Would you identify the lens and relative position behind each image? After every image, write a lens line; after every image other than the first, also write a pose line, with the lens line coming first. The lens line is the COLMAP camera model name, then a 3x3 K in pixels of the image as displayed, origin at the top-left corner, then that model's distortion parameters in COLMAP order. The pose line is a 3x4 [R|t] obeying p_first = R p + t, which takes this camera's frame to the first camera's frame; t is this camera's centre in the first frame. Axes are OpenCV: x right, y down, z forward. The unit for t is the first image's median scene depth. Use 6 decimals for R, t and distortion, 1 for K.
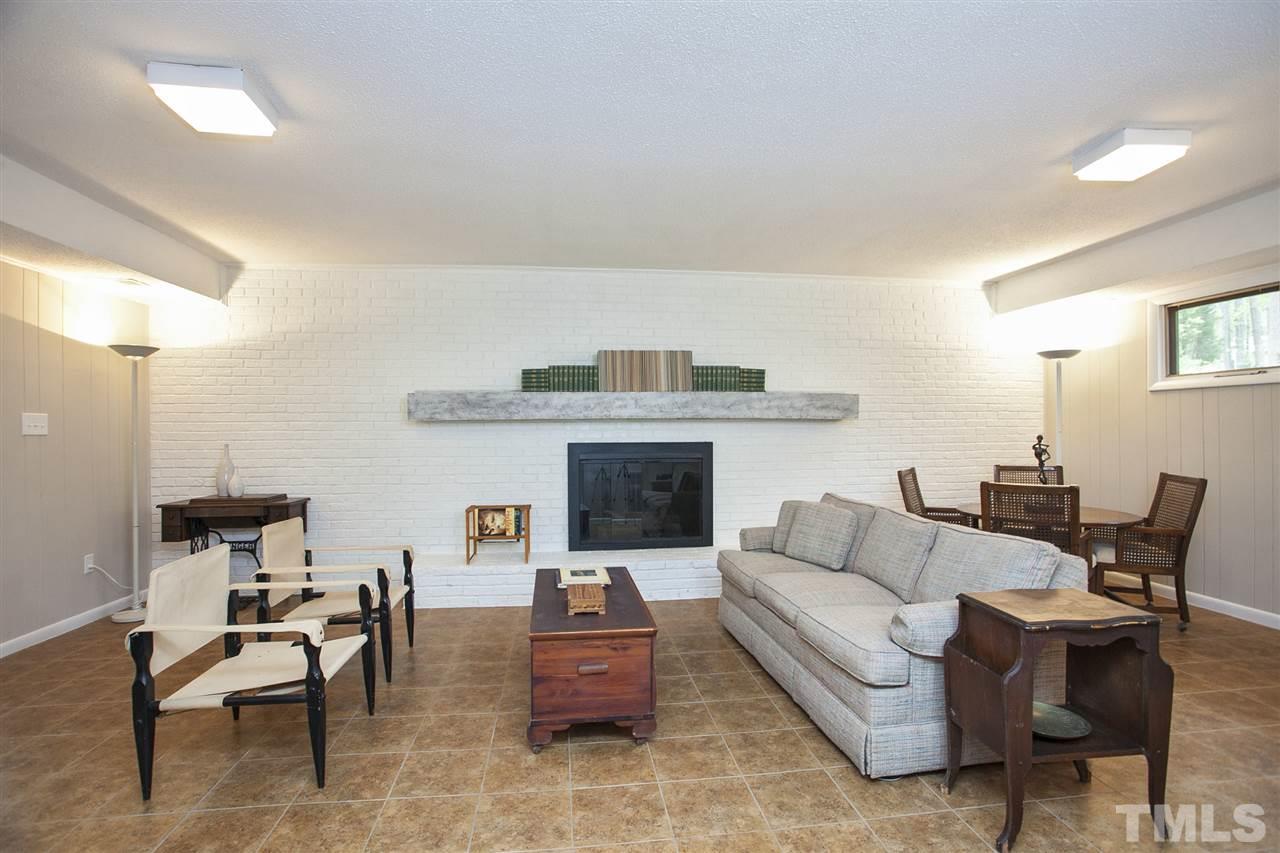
lens RADIAL K [[627.7, 0, 639.7], [0, 627.7, 430.0], [0, 0, 1]] dist [-0.042652, 0.006006]
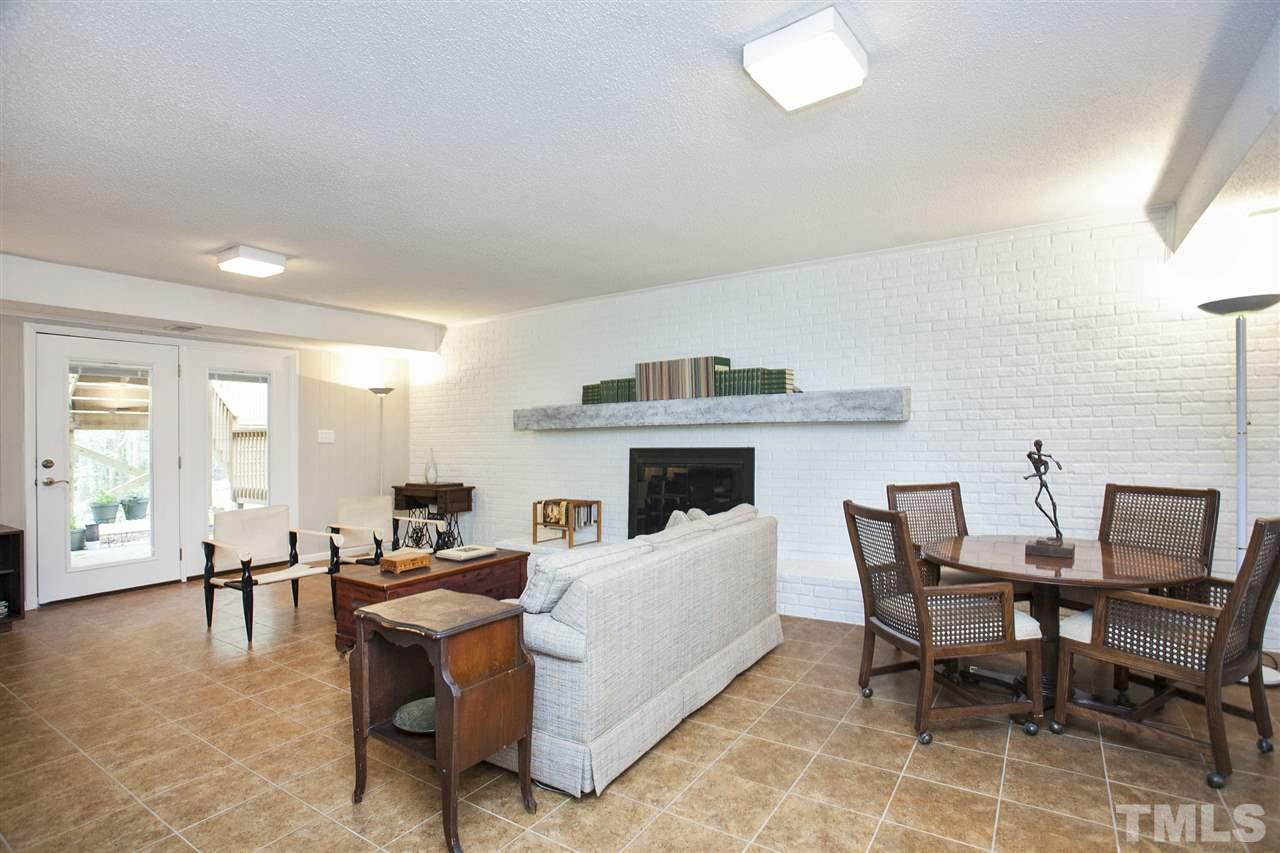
lens RADIAL K [[627.7, 0, 642.4], [0, 627.7, 429.4], [0, 0, 1]] dist [-0.042652, 0.006006]
pose [[0.757182, -0.015171, -0.653028, 0.659295], [0.011154, 0.999885, -0.010296, -0.000938], [0.653109, 0.000512, 0.757264, 0.169937]]
